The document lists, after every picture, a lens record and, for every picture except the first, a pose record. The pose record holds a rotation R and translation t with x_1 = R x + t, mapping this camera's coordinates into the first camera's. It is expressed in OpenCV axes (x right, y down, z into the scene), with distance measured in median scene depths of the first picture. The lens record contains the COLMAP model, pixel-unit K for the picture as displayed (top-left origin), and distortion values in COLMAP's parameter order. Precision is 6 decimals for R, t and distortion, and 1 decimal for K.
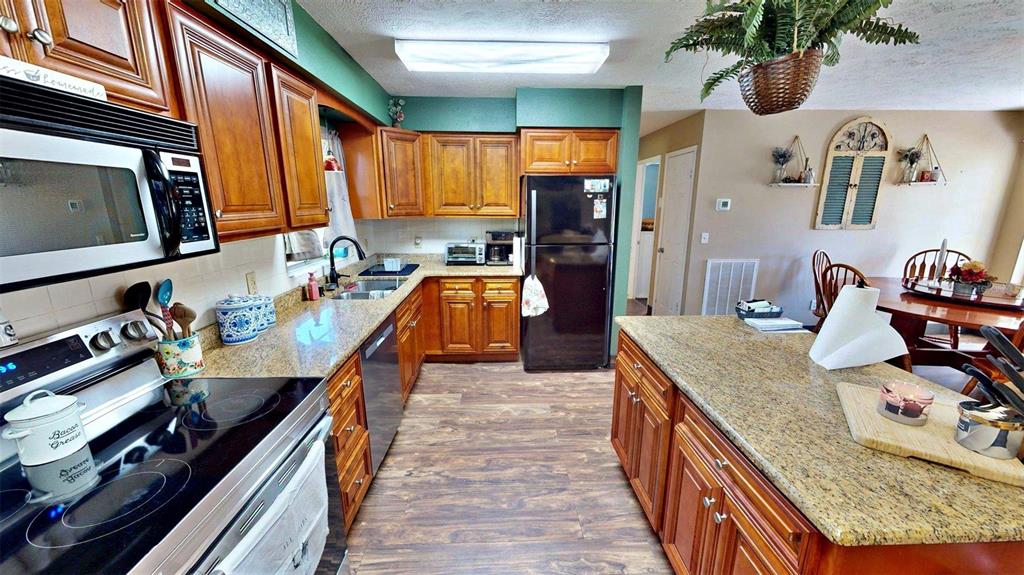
lens RADIAL K [[376.7, 0, 512.0], [0, 376.7, 287.5], [0, 0, 1]] dist [-0.000143, 0.000357]
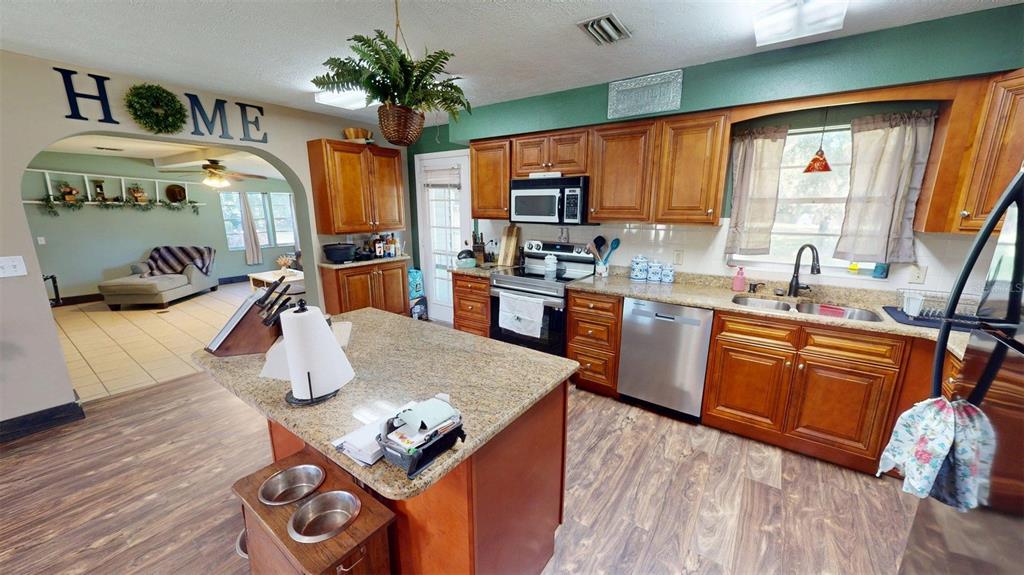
lens RADIAL K [[376.7, 0, 512.0], [0, 376.7, 287.5], [0, 0, 1]] dist [-0.000143, 0.000357]
pose [[-0.609611, 0.166919, -0.774927, 0.628988], [-0.180145, 0.922829, 0.340491, -0.197240], [0.771960, 0.347166, -0.532498, 0.871492]]
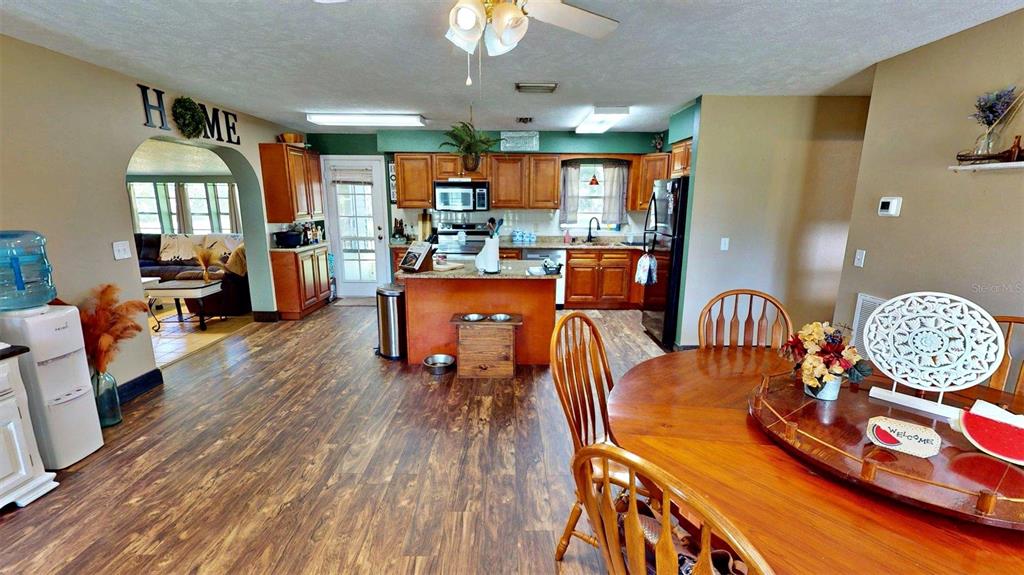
lens RADIAL K [[429.7, 0, 512.0], [0, 429.7, 287.5], [0, 0, 1]] dist [0.000183, 0.000202]
pose [[-0.033368, 0.200517, -0.979122, 1.679710], [-0.229794, 0.951882, 0.202770, -0.127938], [0.972667, 0.231763, 0.014315, 0.568571]]
